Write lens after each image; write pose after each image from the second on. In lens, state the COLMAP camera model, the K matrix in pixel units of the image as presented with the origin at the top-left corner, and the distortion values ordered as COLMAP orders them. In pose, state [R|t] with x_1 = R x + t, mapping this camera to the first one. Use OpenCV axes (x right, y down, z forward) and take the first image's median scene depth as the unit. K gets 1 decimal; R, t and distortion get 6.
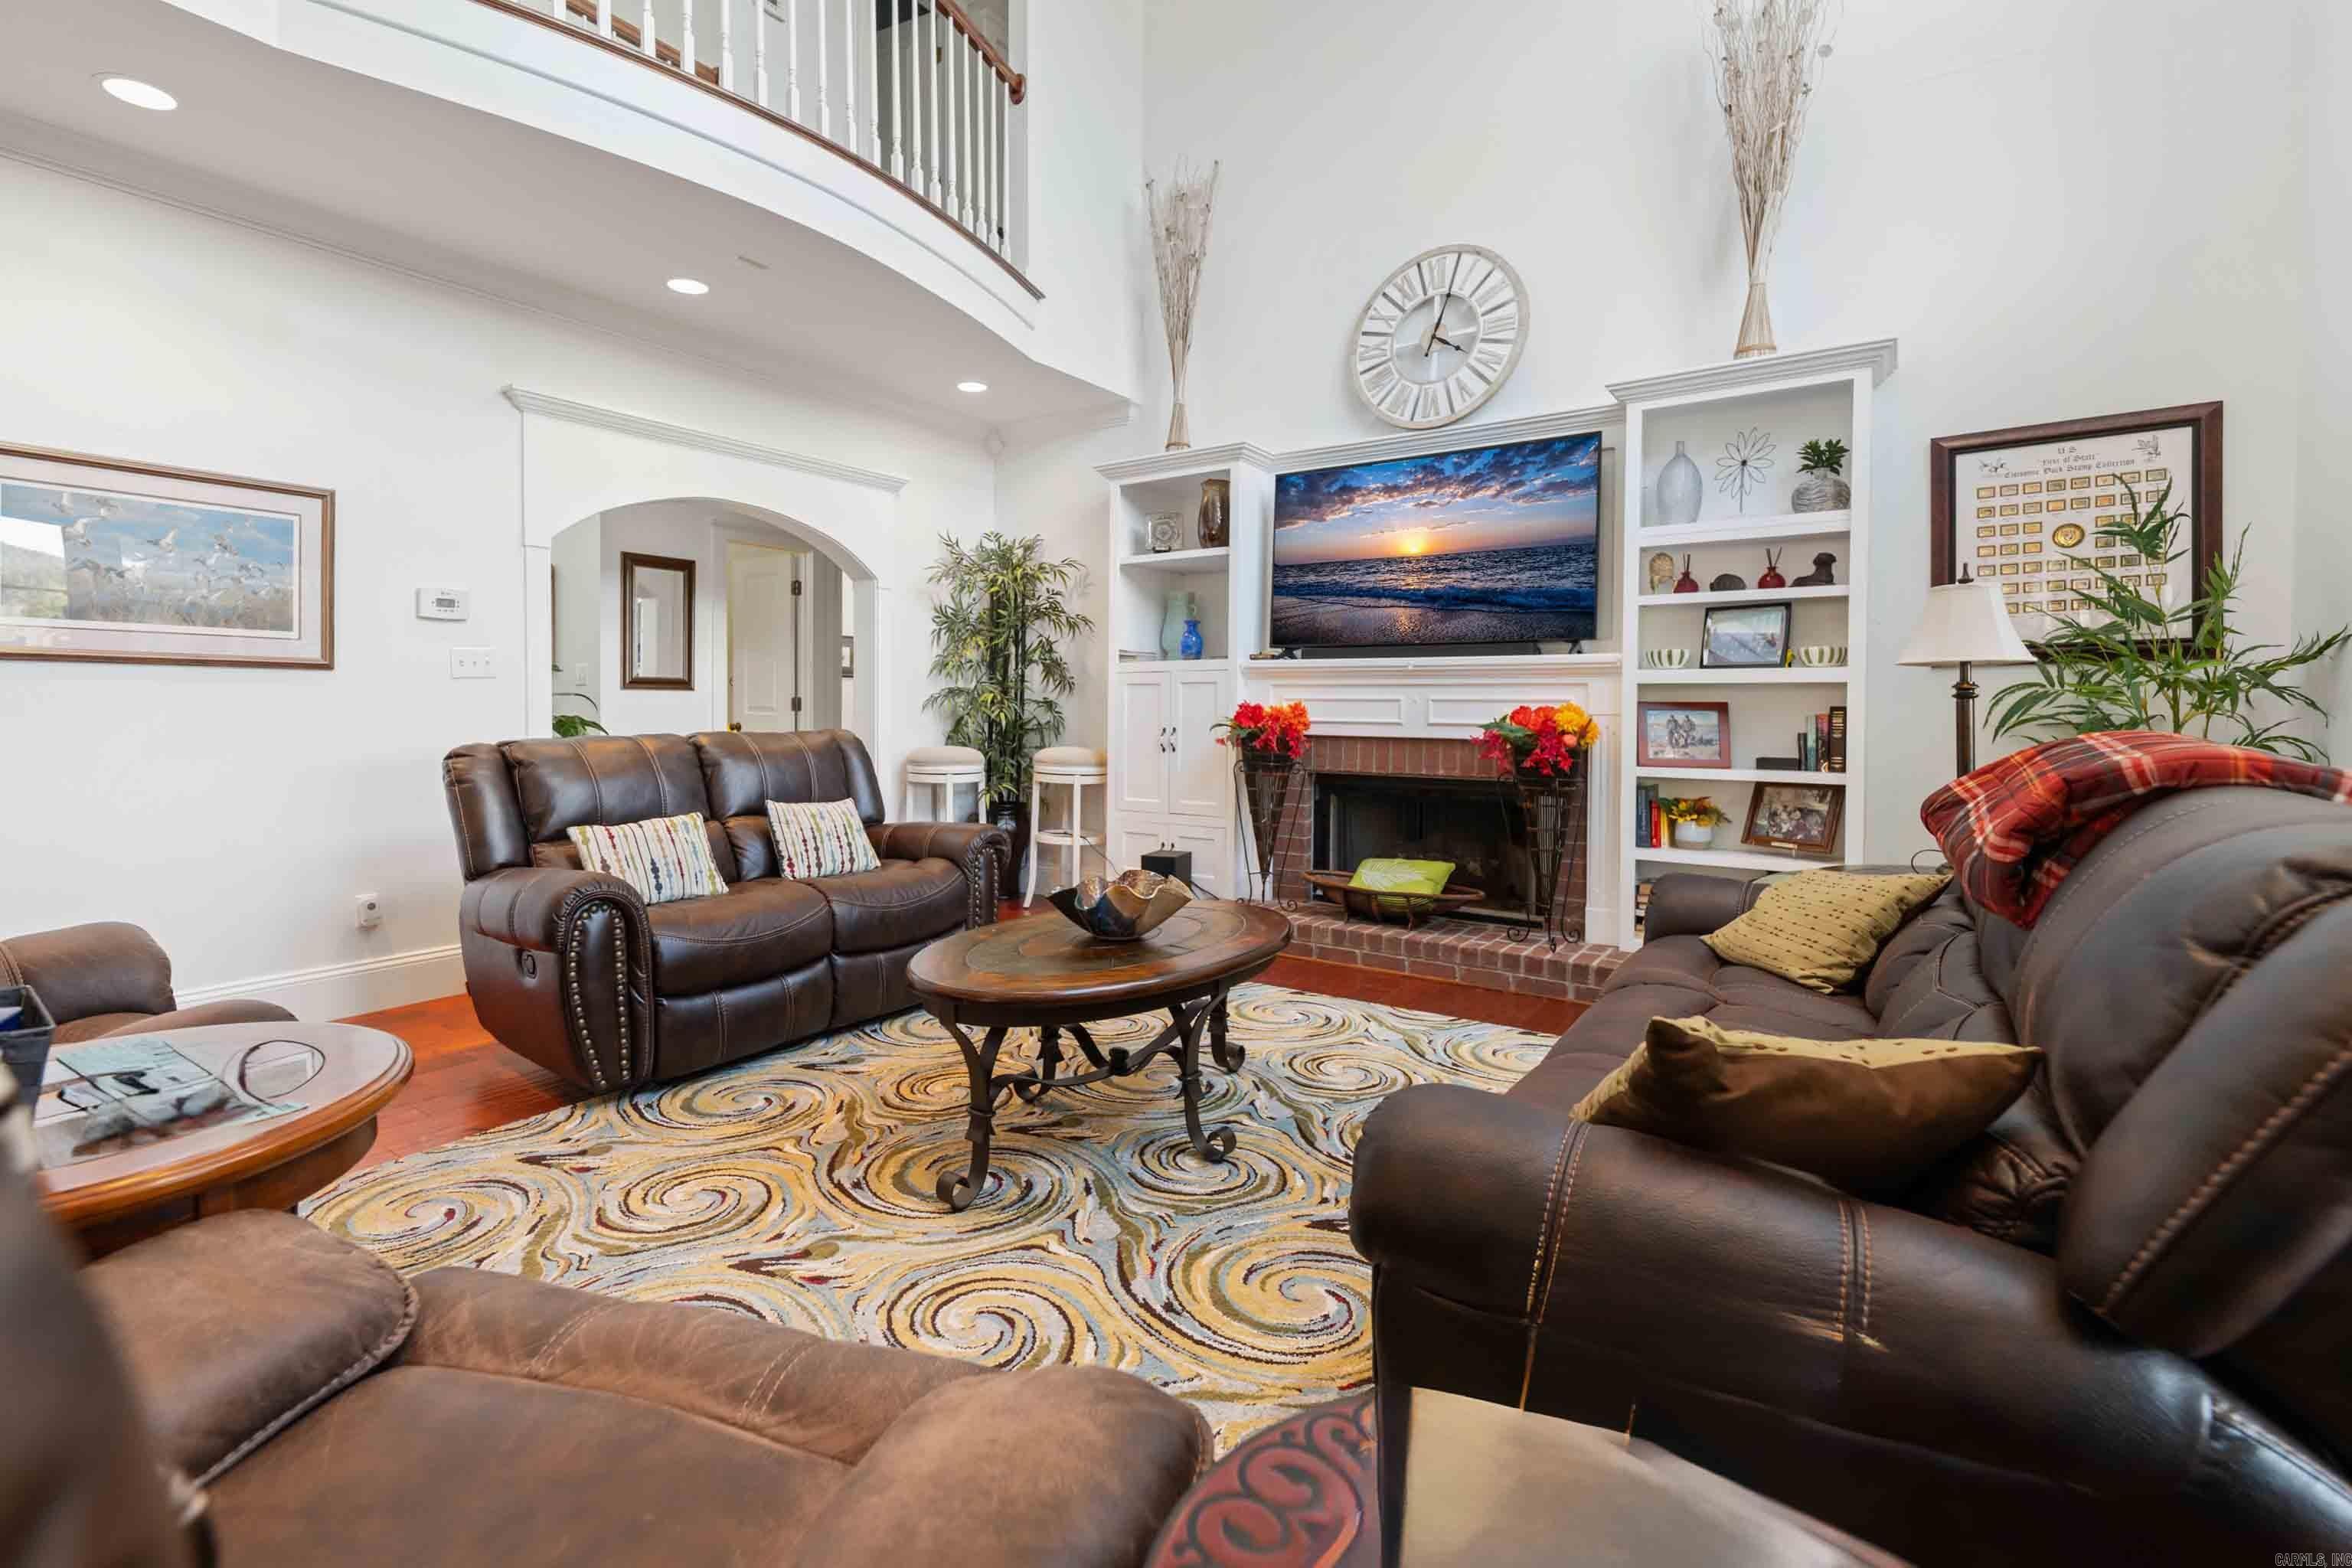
lens RADIAL K [[1083.3, 0, 1176.5], [0, 1083.3, 764.8], [0, 0, 1]] dist [0.001057, -0.000286]
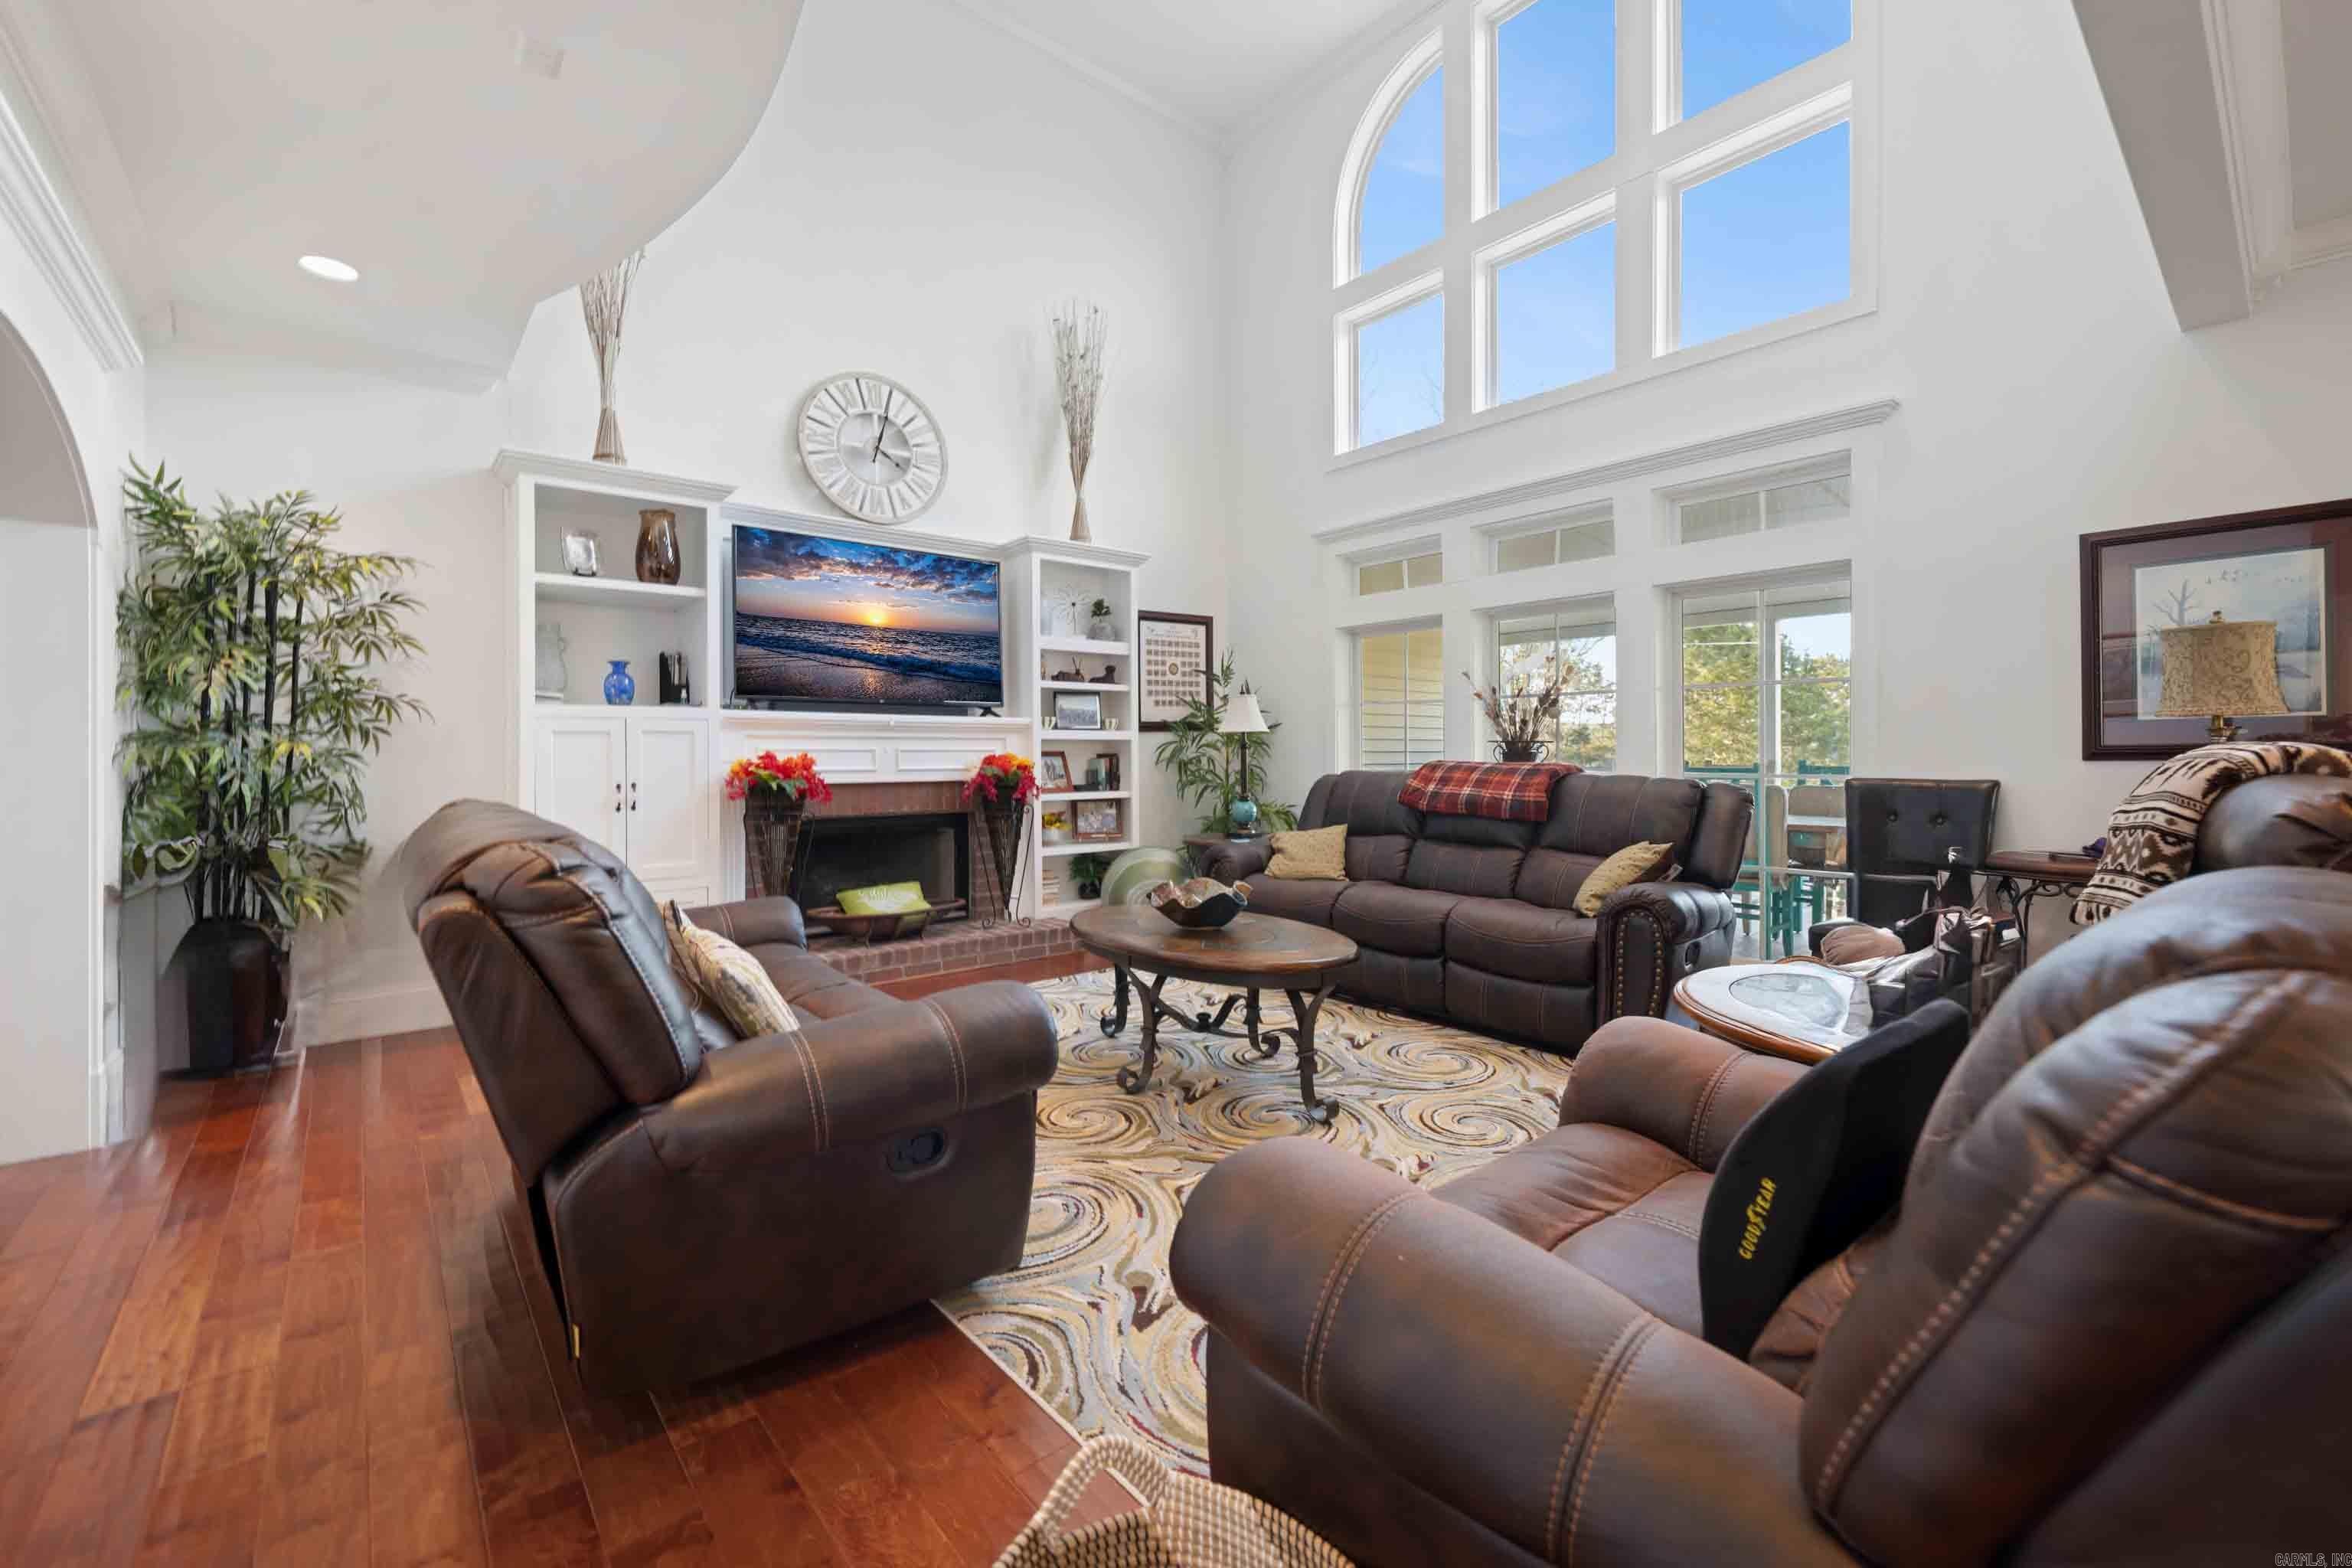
lens RADIAL K [[958.6, 0, 1176.3], [0, 958.6, 752.8], [0, 0, 1]] dist [0.009769, 0.000032]
pose [[0.237580, 0.001098, 0.971367, -0.763084], [0.061624, 0.997968, -0.016200, -0.020440], [-0.969411, 0.063708, 0.237030, 0.474219]]
